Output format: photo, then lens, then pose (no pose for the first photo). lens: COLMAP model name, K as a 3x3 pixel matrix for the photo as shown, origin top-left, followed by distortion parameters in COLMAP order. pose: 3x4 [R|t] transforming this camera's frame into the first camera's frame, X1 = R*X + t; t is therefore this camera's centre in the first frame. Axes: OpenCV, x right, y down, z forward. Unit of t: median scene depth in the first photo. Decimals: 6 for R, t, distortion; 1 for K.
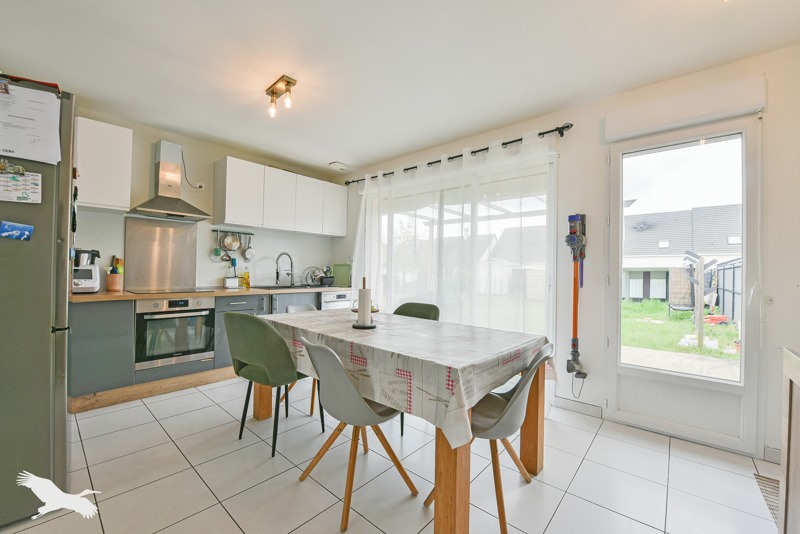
lens RADIAL K [[319.8, 0, 402.7], [0, 319.8, 270.2], [0, 0, 1]] dist [-0.009217, -0.000618]
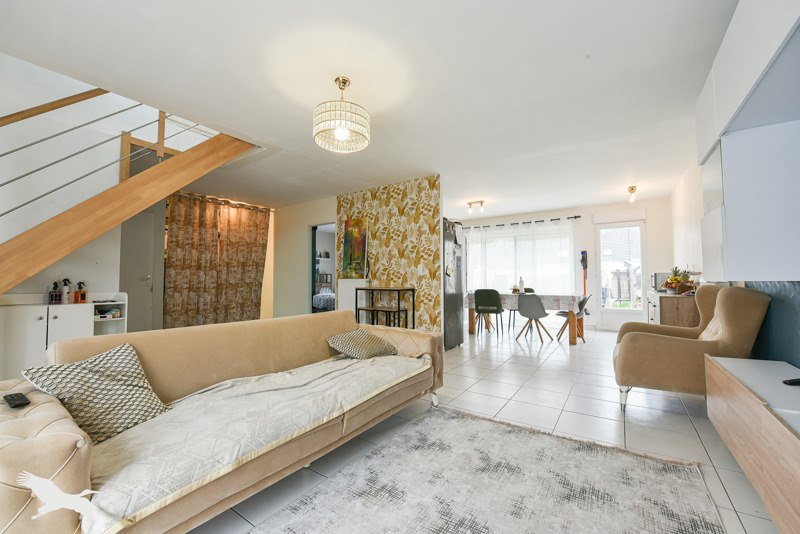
lens RADIAL K [[319.8, 0, 402.5], [0, 319.8, 270.1], [0, 0, 1]] dist [-0.009217, -0.000618]
pose [[0.992919, -0.008403, 0.118498, -1.149368], [0.012073, 0.999468, -0.030287, 0.035112], [-0.118180, 0.031503, 0.992492, -1.298490]]
